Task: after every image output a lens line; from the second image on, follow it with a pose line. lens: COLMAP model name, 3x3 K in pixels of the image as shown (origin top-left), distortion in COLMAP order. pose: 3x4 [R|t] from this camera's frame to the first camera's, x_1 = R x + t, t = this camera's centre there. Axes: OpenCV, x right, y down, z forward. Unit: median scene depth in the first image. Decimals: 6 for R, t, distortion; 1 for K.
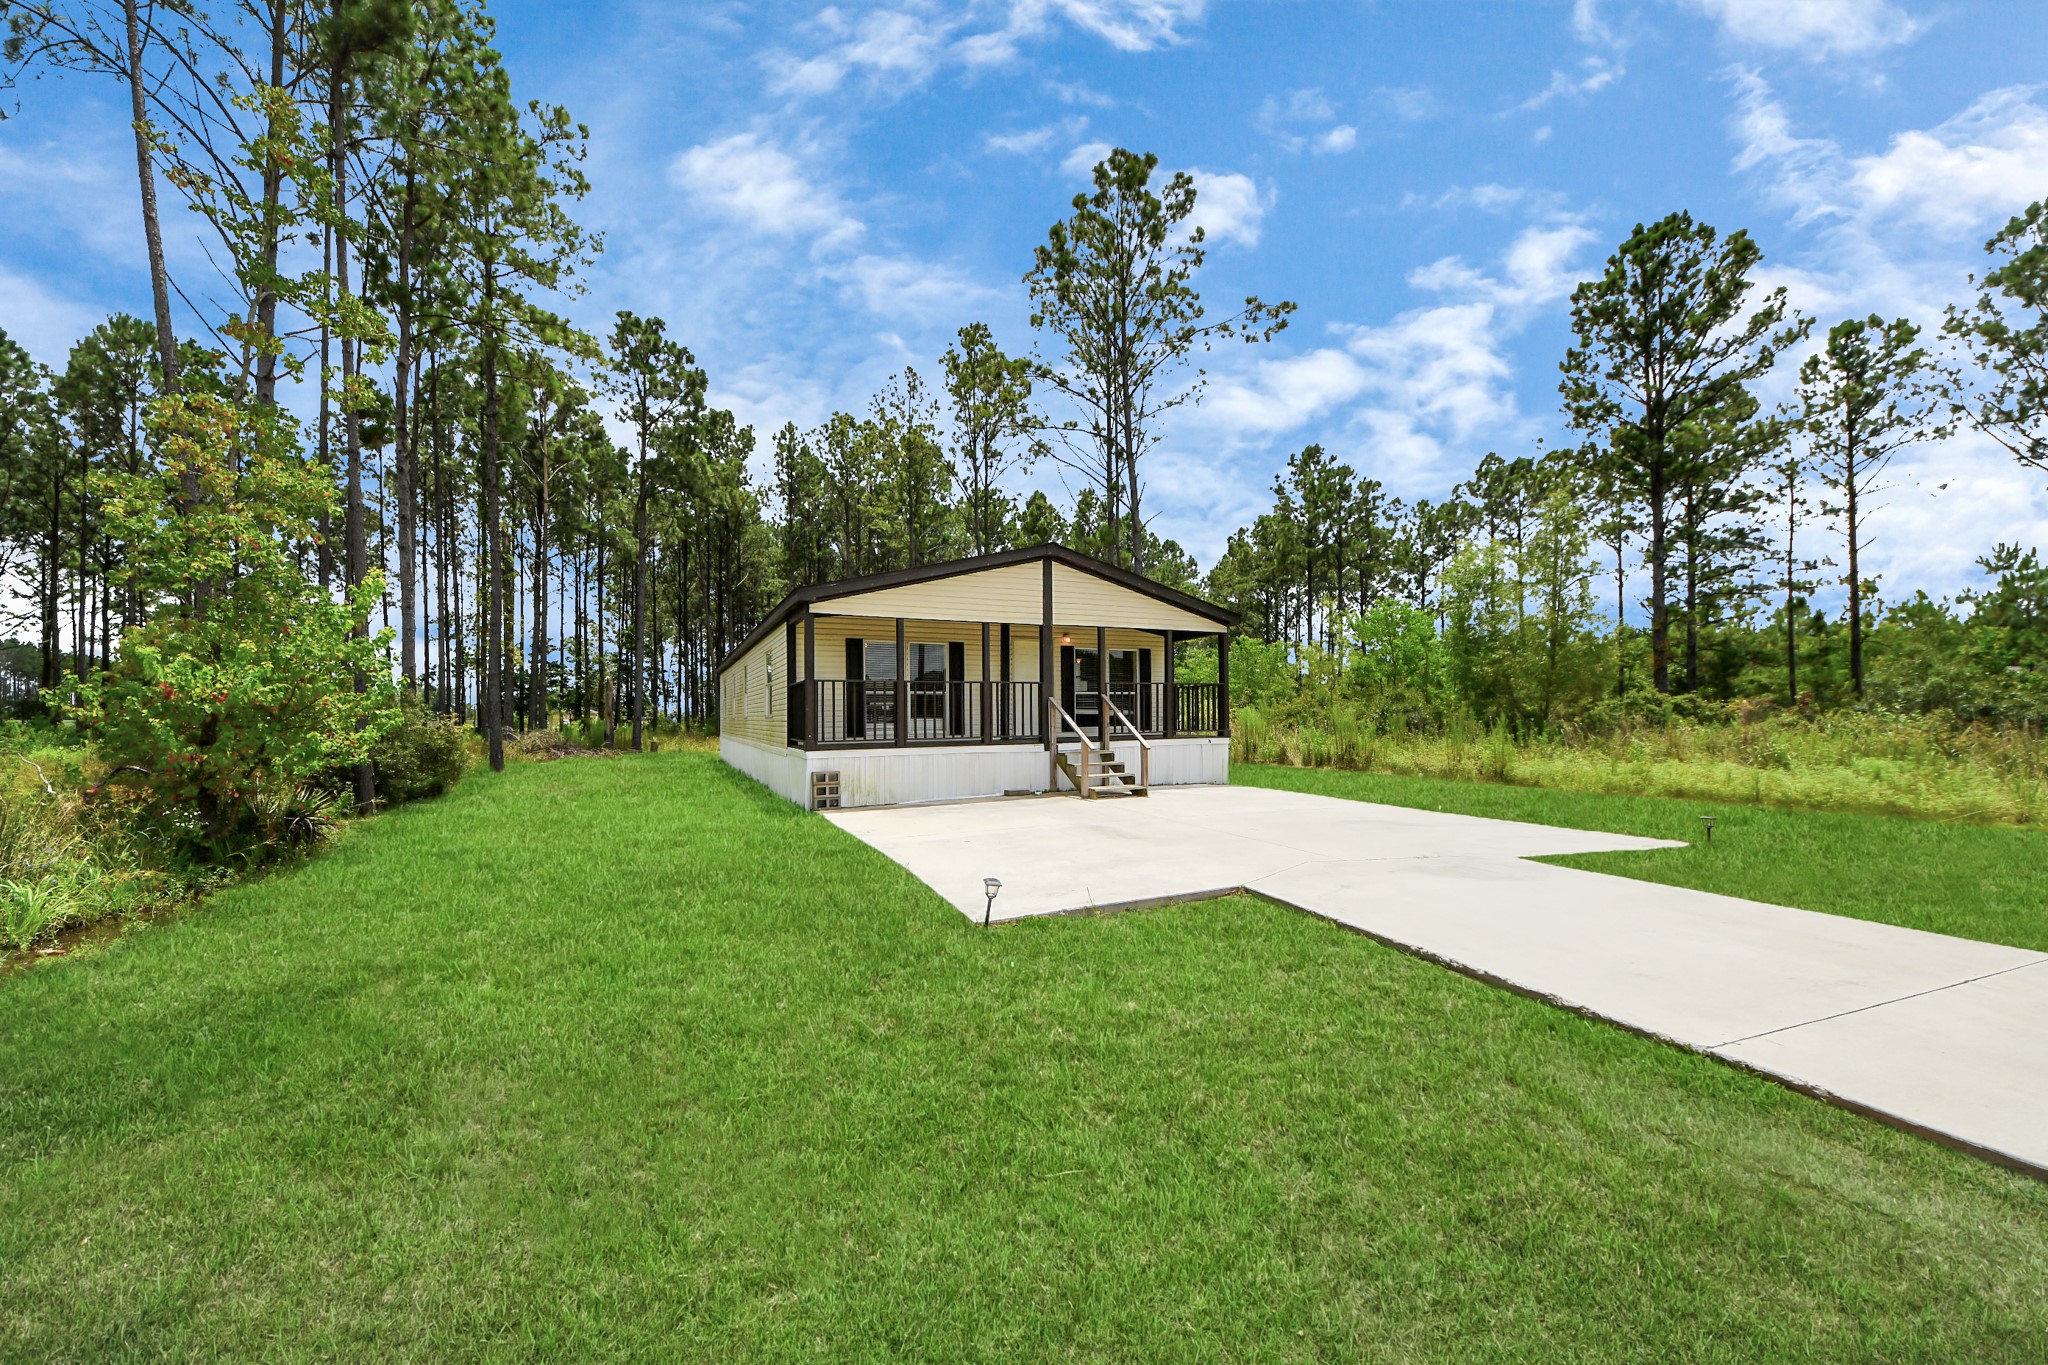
lens RADIAL K [[723.2, 0, 991.6], [0, 723.2, 694.6], [0, 0, 1]] dist [0.061226, -0.023140]
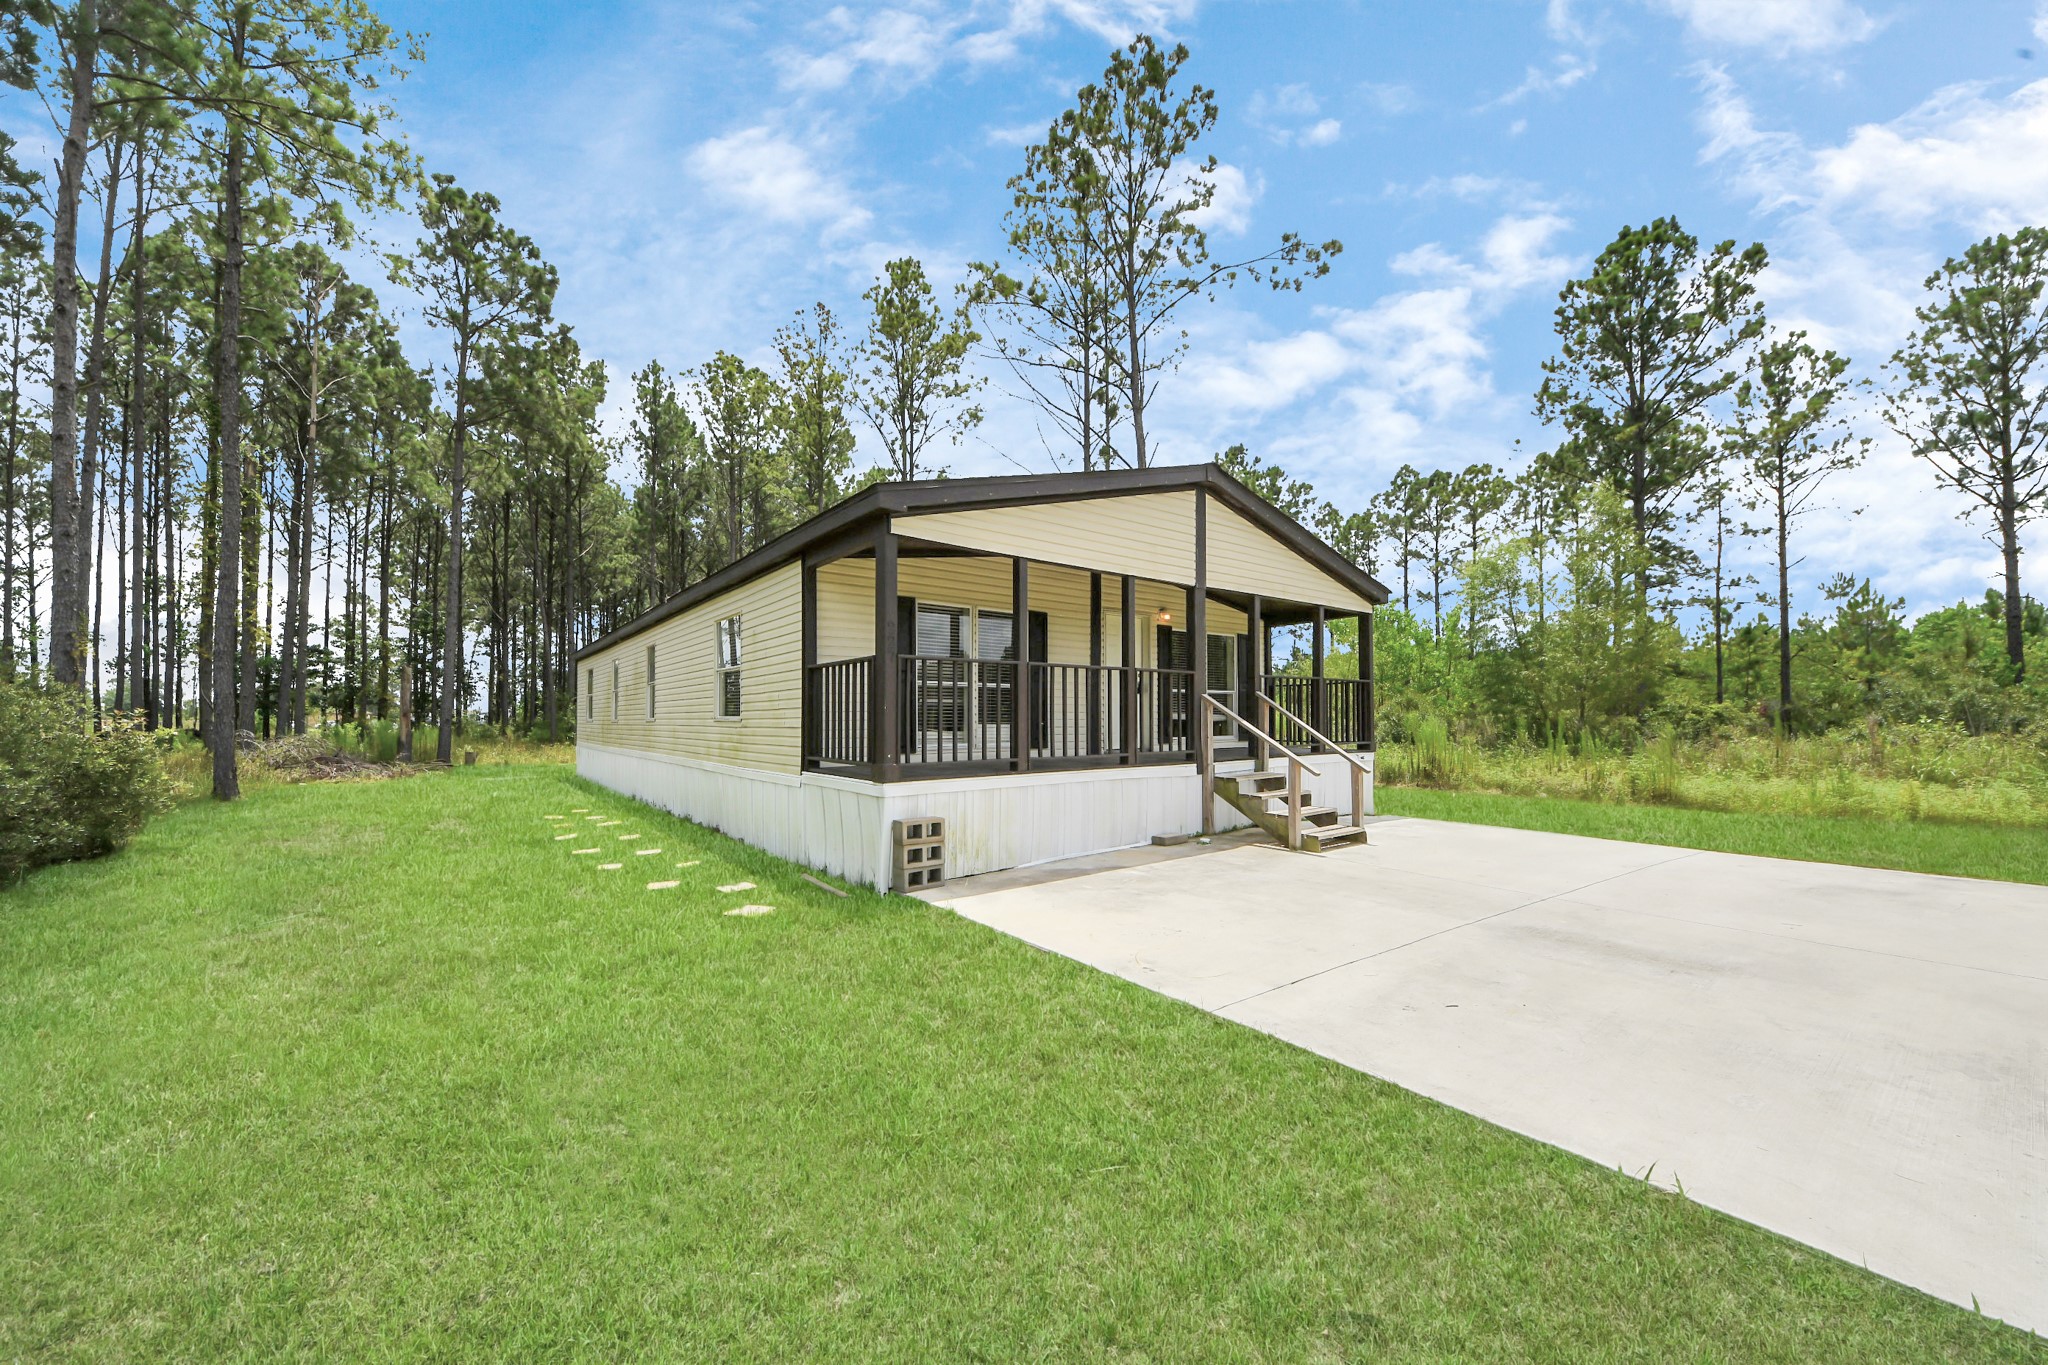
lens RADIAL K [[756.7, 0, 1020.9], [0, 756.7, 695.9], [0, 0, 1]] dist [0.041125, -0.022192]
pose [[0.978127, 0.014291, 0.207517, -0.076133], [-0.013480, 0.999895, -0.005319, 0.003820], [-0.207571, 0.002406, 0.978217, 0.115673]]
